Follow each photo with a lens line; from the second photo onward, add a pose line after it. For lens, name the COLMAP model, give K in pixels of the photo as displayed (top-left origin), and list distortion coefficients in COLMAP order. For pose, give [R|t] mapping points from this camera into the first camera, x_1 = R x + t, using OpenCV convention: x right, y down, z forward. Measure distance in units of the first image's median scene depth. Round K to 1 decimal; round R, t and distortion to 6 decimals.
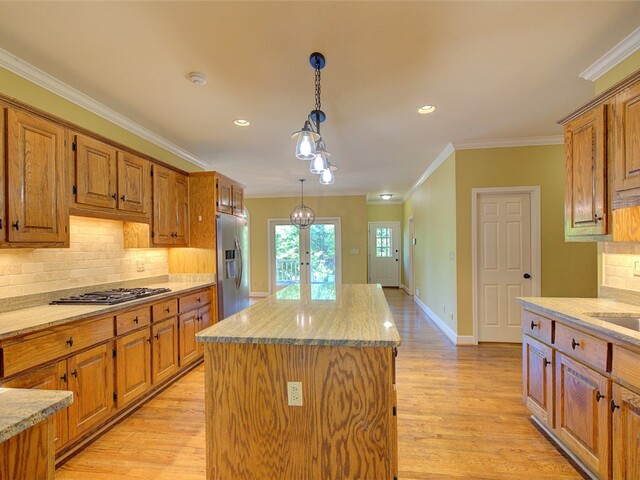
lens RADIAL K [[314.5, 0, 320.4], [0, 314.5, 240.5], [0, 0, 1]] dist [0.007367, 0.003617]
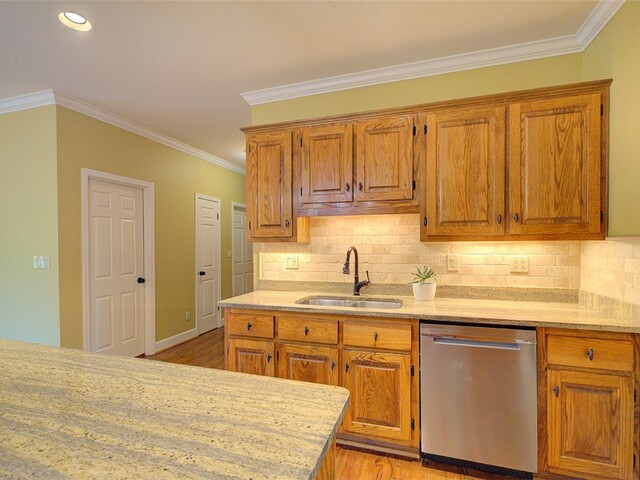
lens RADIAL K [[314.5, 0, 320.3], [0, 314.5, 244.0], [0, 0, 1]] dist [0.007367, 0.003617]
pose [[0.163046, 0.008923, 0.986578, -0.250609], [-0.012979, 0.999892, -0.006899, 0.013971], [-0.986533, -0.011680, 0.163144, 0.592562]]
